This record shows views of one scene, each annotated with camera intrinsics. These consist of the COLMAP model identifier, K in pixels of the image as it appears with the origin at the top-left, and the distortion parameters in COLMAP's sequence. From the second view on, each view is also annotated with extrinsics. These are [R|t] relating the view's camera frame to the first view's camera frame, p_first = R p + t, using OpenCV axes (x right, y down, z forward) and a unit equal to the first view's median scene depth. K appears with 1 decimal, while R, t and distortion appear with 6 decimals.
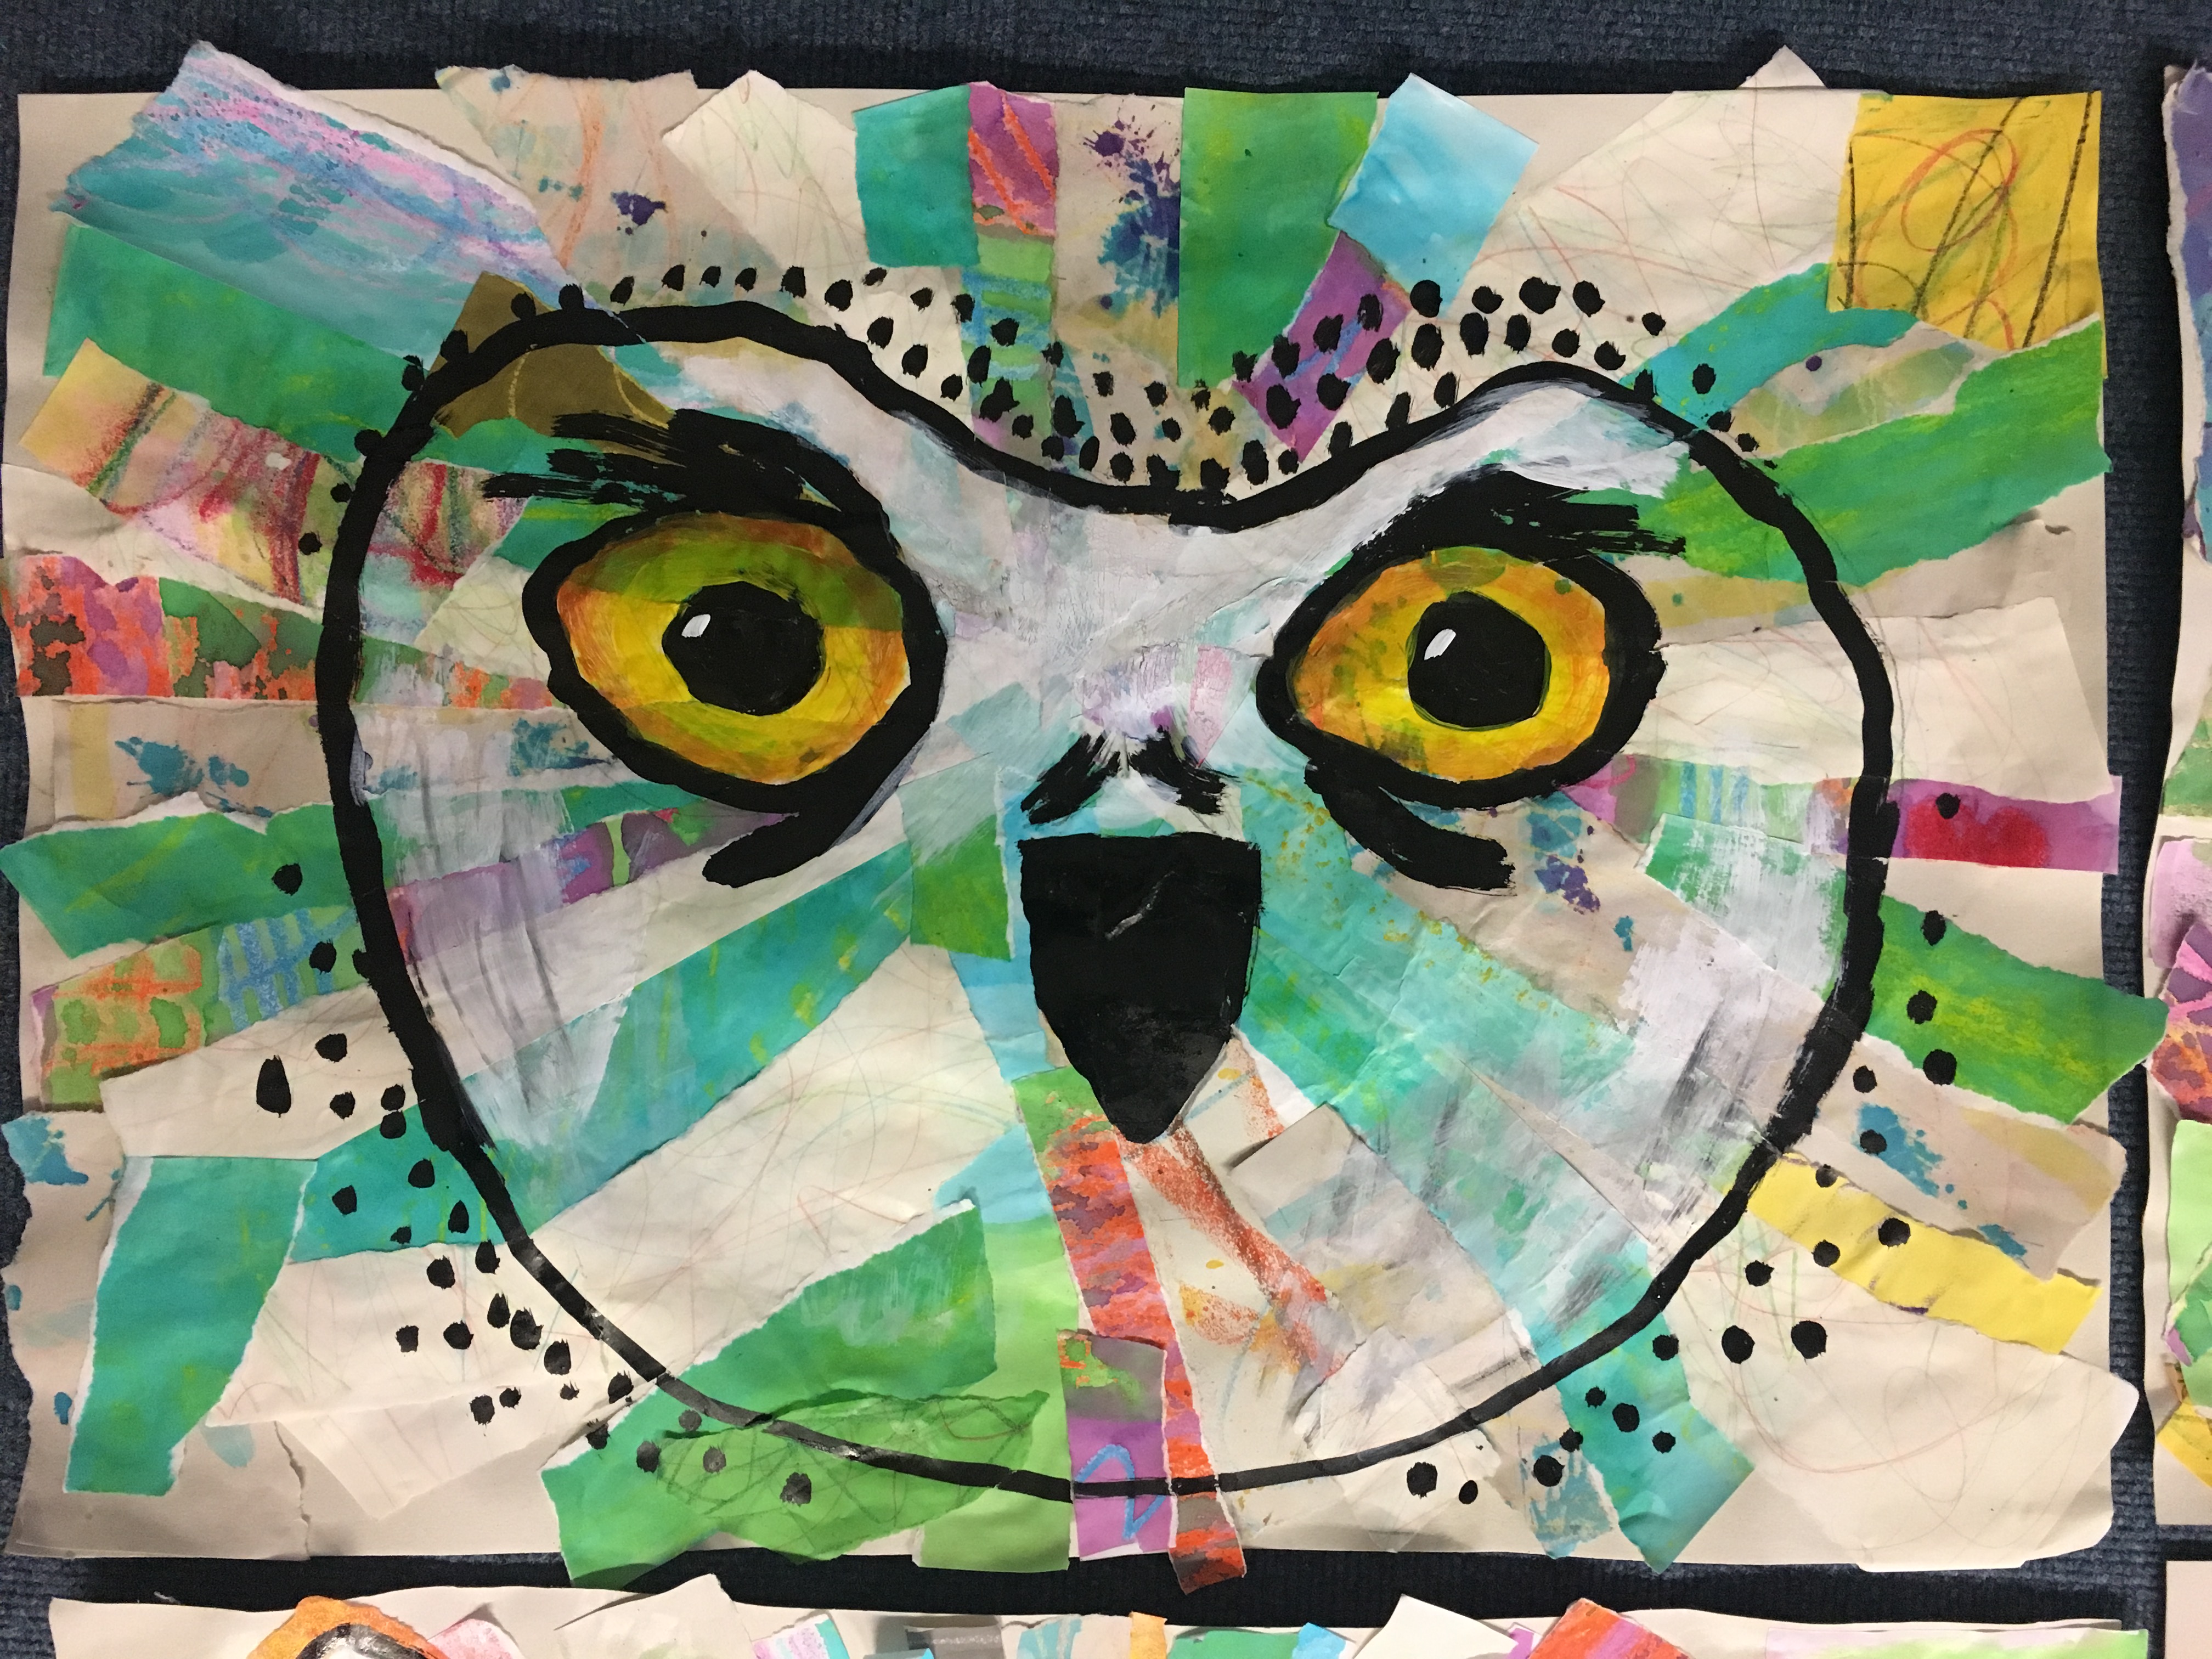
lens RADIAL K [[1862.3, 0, 1107.4], [0, 1862.3, 831.3], [0, 0, 1]] dist [-0.000935, -0.029051]
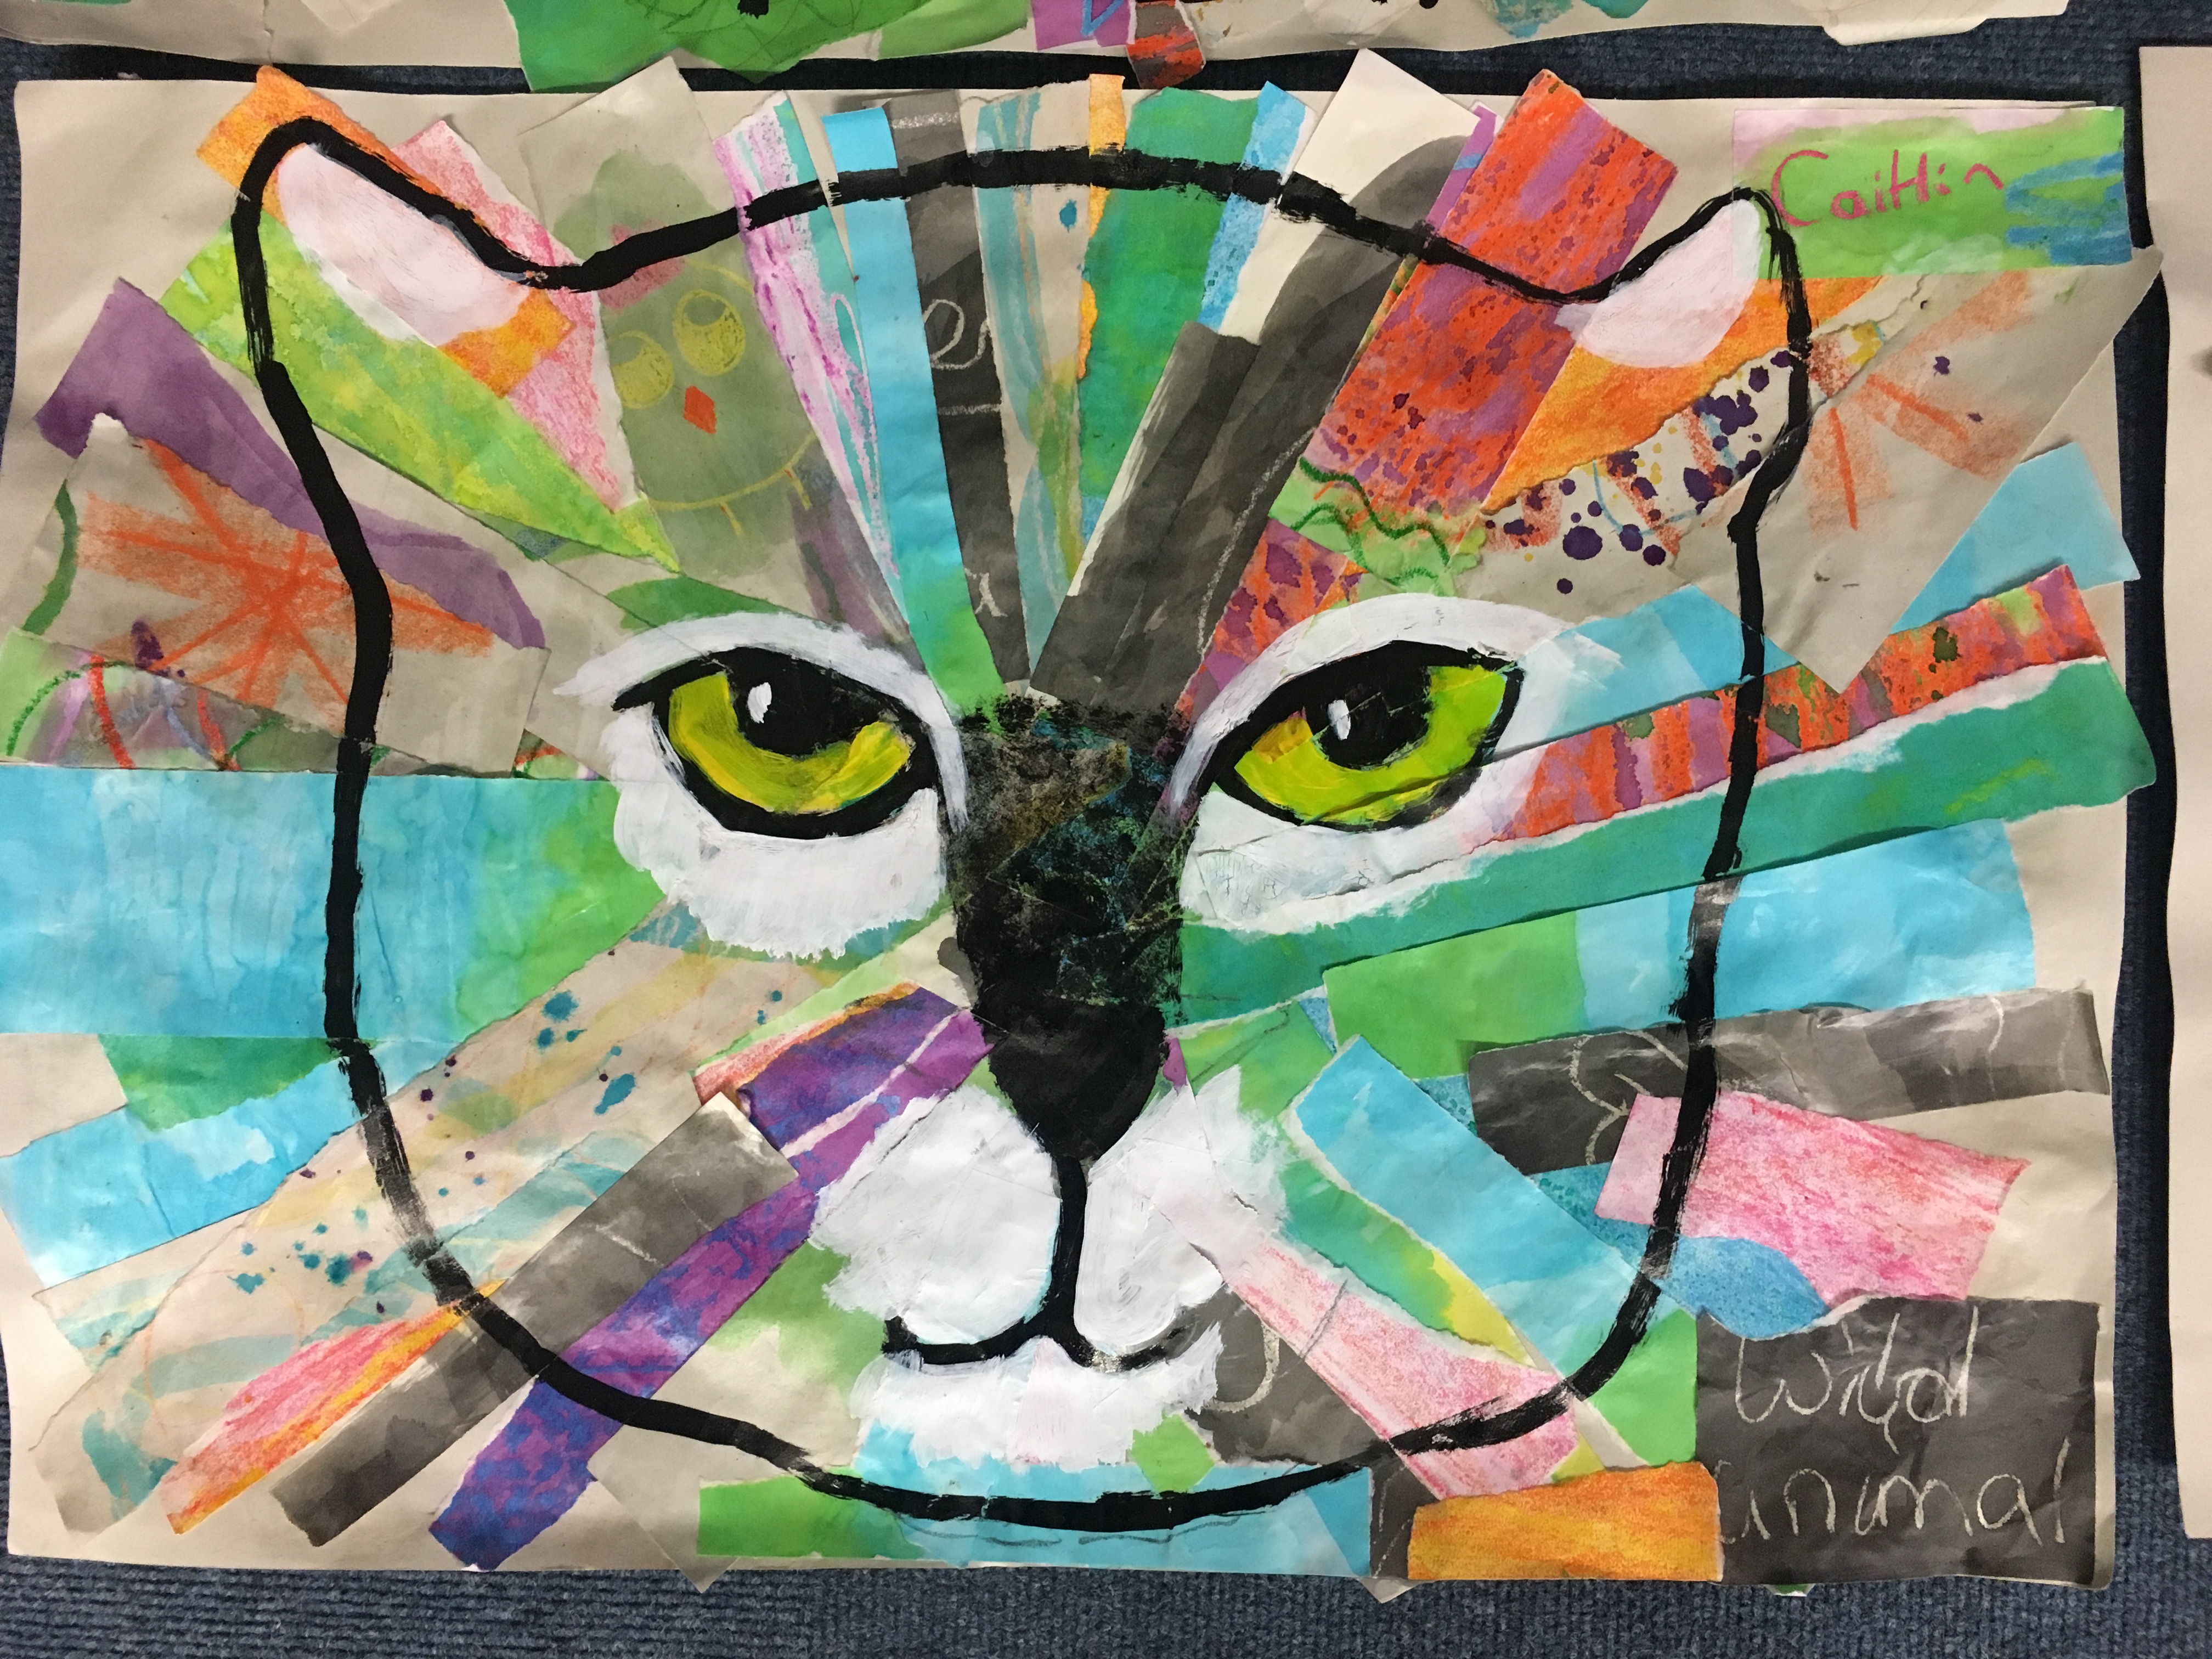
lens RADIAL K [[1862.3, 0, 1104.4], [0, 1862.3, 829.2], [0, 0, 1]] dist [-0.000935, -0.029051]
pose [[0.999635, -0.020015, -0.018128, 0.030459], [0.020328, 0.999644, 0.017293, 0.789418], [0.017776, -0.017655, 0.999686, -0.002615]]
